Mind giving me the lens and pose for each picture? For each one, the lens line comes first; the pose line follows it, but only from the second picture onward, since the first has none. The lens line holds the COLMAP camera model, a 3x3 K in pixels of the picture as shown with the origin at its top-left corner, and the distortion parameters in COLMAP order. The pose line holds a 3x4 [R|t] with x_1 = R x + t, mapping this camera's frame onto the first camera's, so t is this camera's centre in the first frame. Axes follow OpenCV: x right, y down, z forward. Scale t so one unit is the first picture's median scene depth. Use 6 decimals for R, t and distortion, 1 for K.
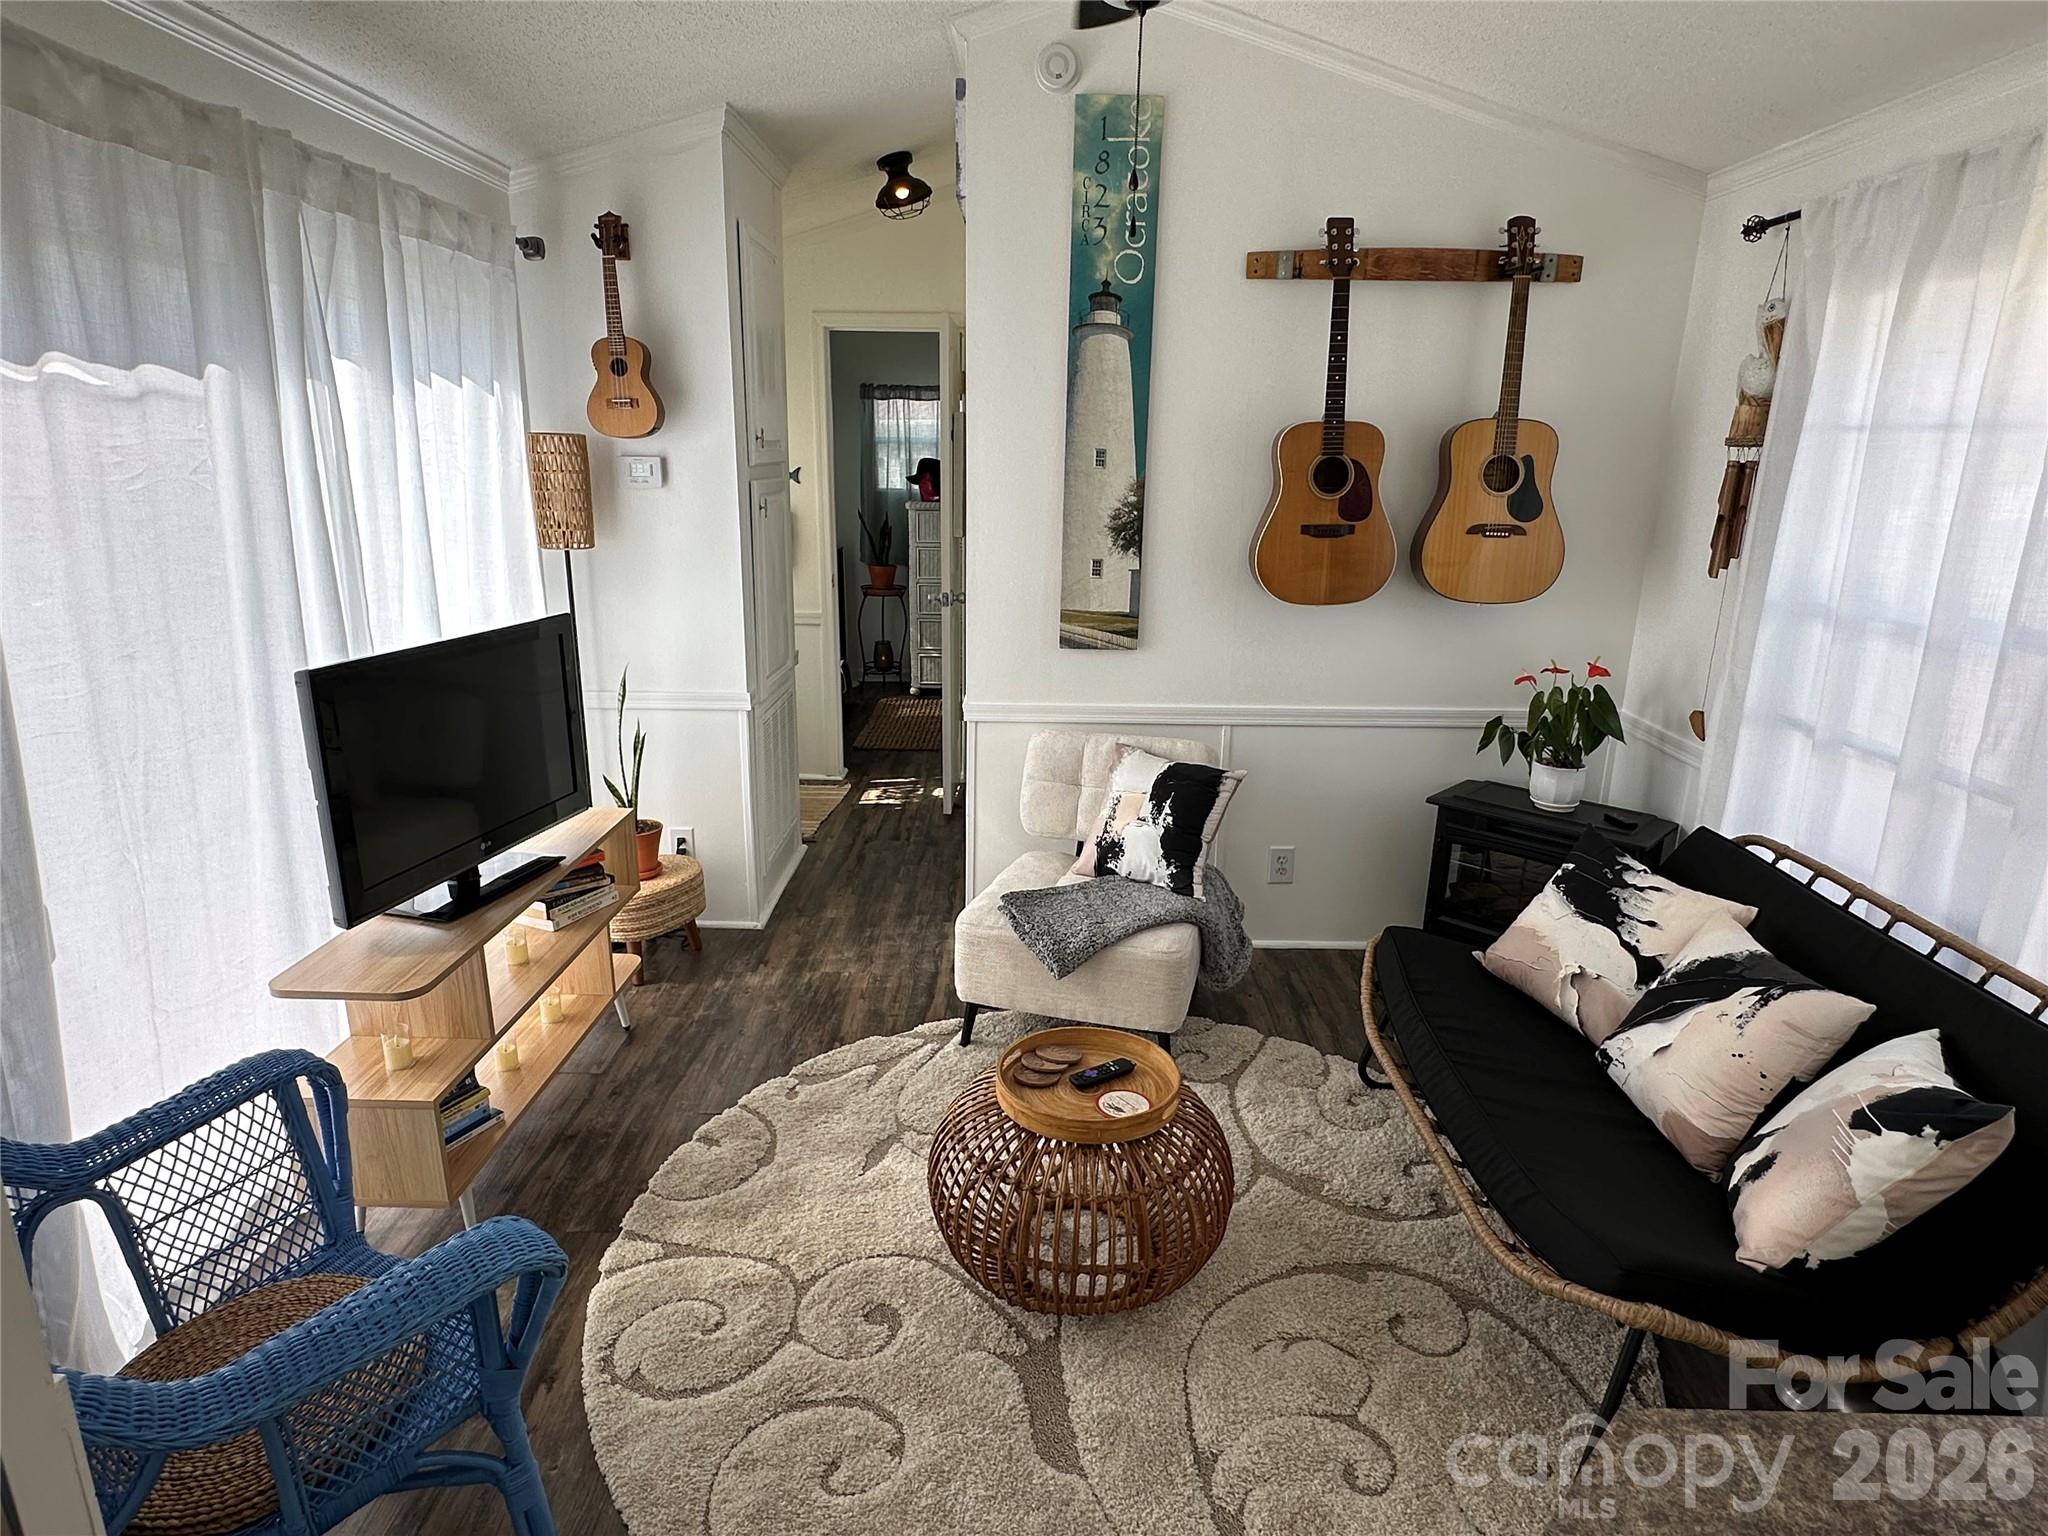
lens RADIAL K [[1140.3, 0, 1028.0], [0, 1140.3, 771.4], [0, 0, 1]] dist [-0.001461, -0.002222]
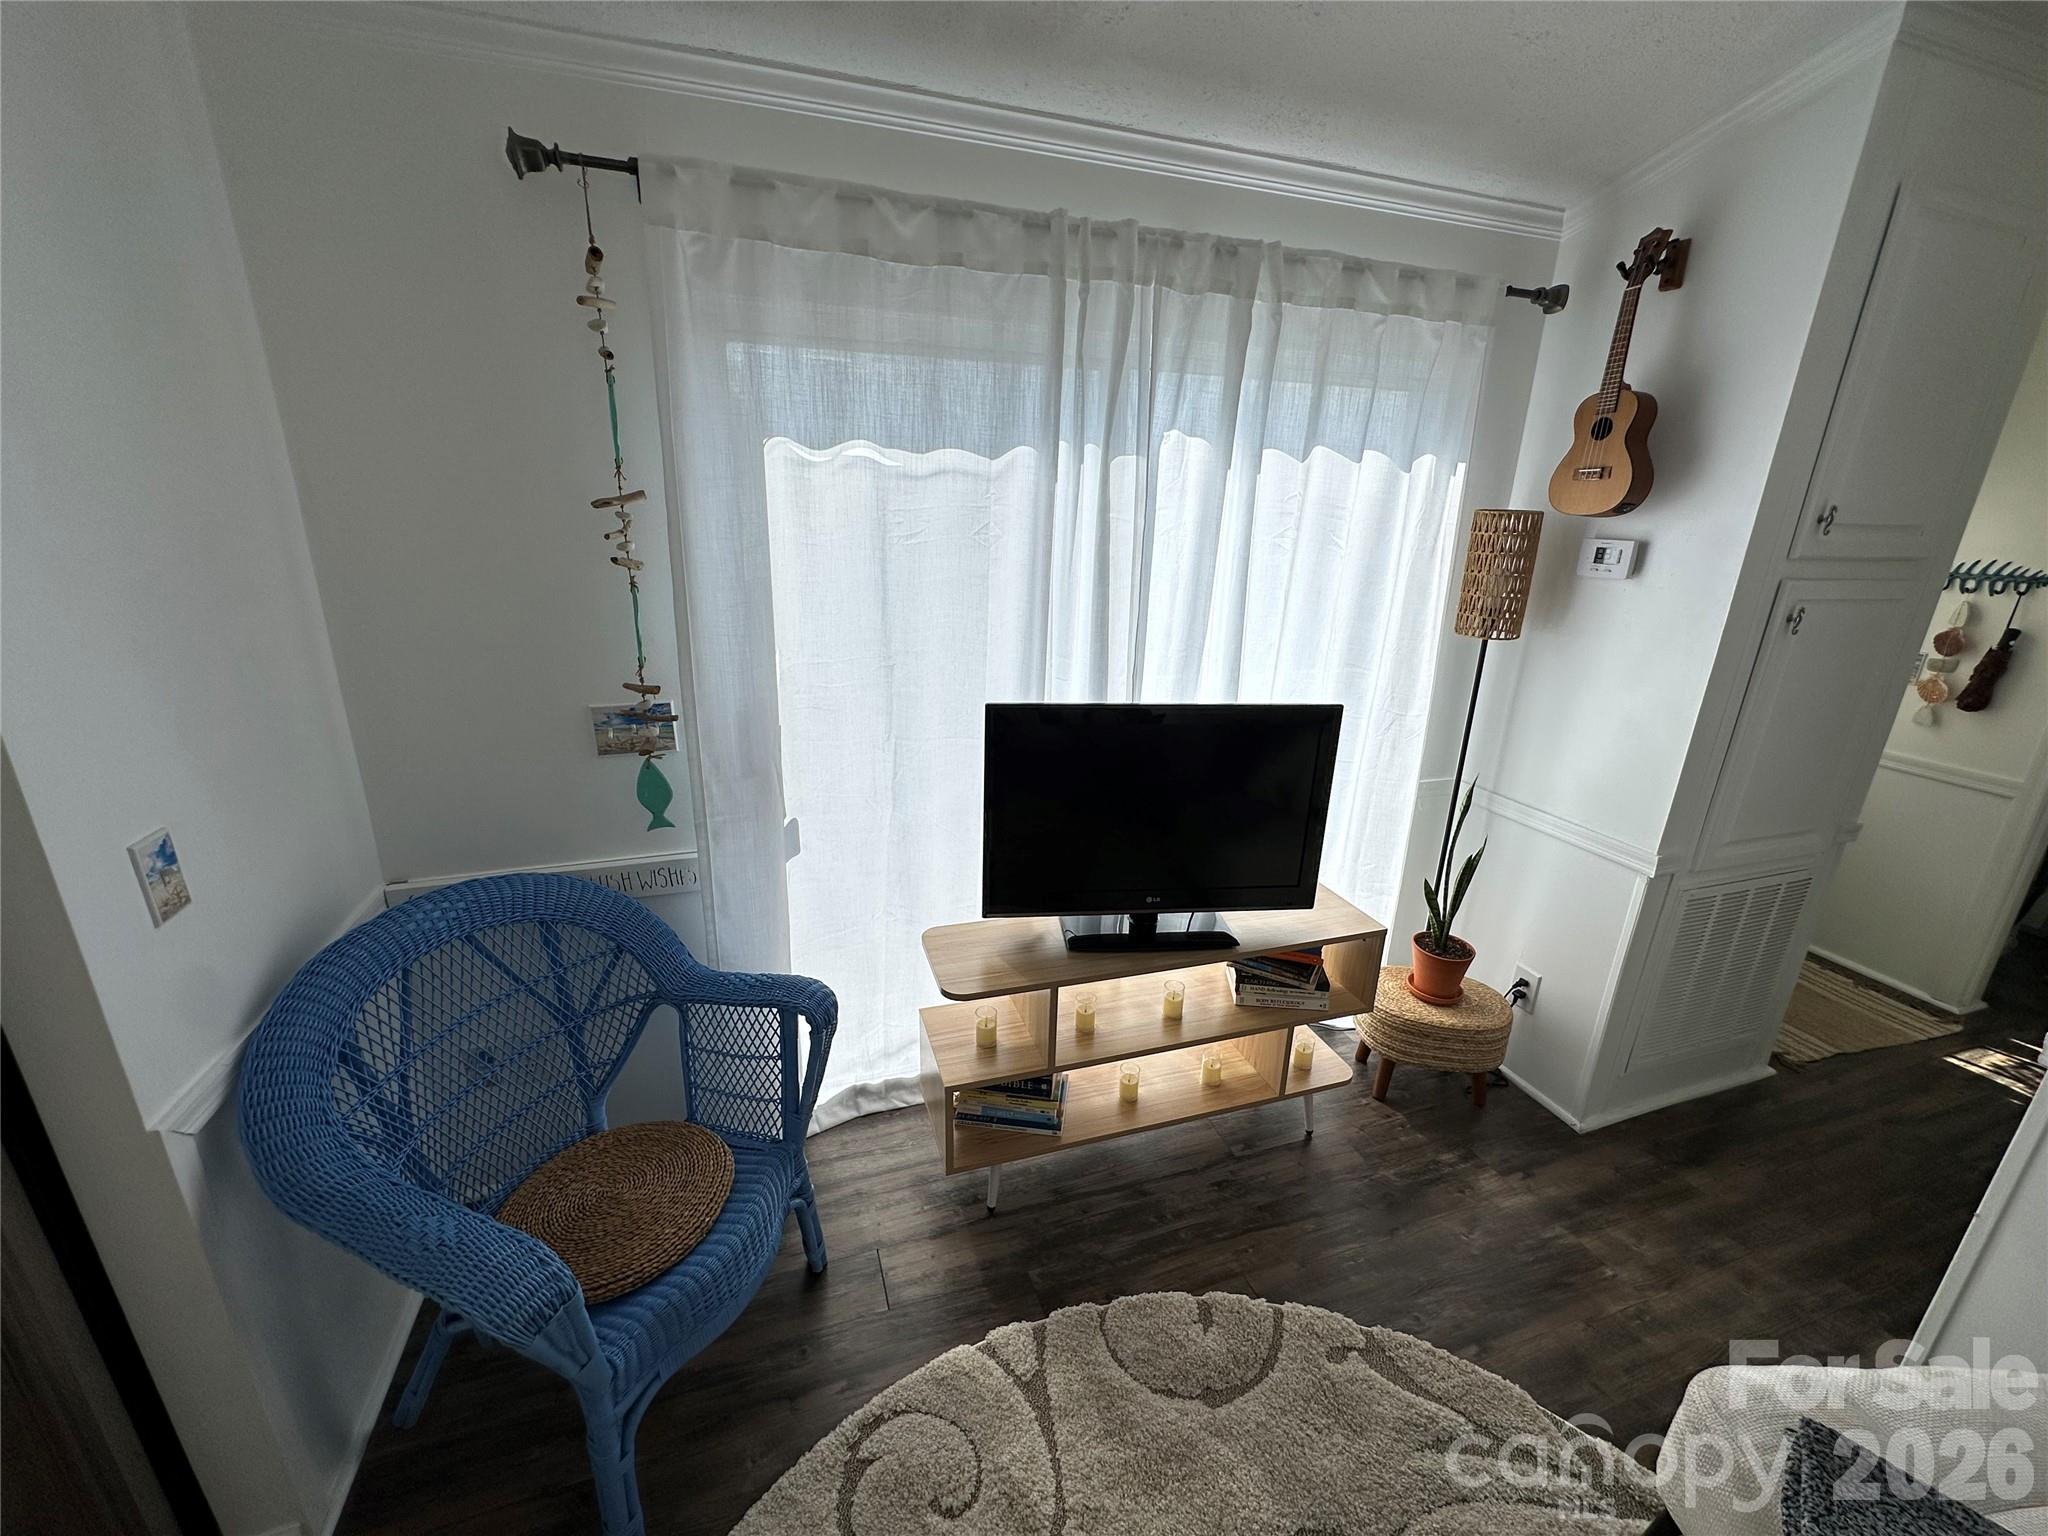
lens RADIAL K [[815.1, 0, 1010.1], [0, 815.1, 767.1], [0, 0, 1]] dist [-0.004010, -0.000223]
pose [[0.325769, 0.282047, -0.902399, 0.100090], [-0.277838, 0.940881, 0.193774, -0.129849], [0.903704, 0.187595, 0.384874, 0.465929]]
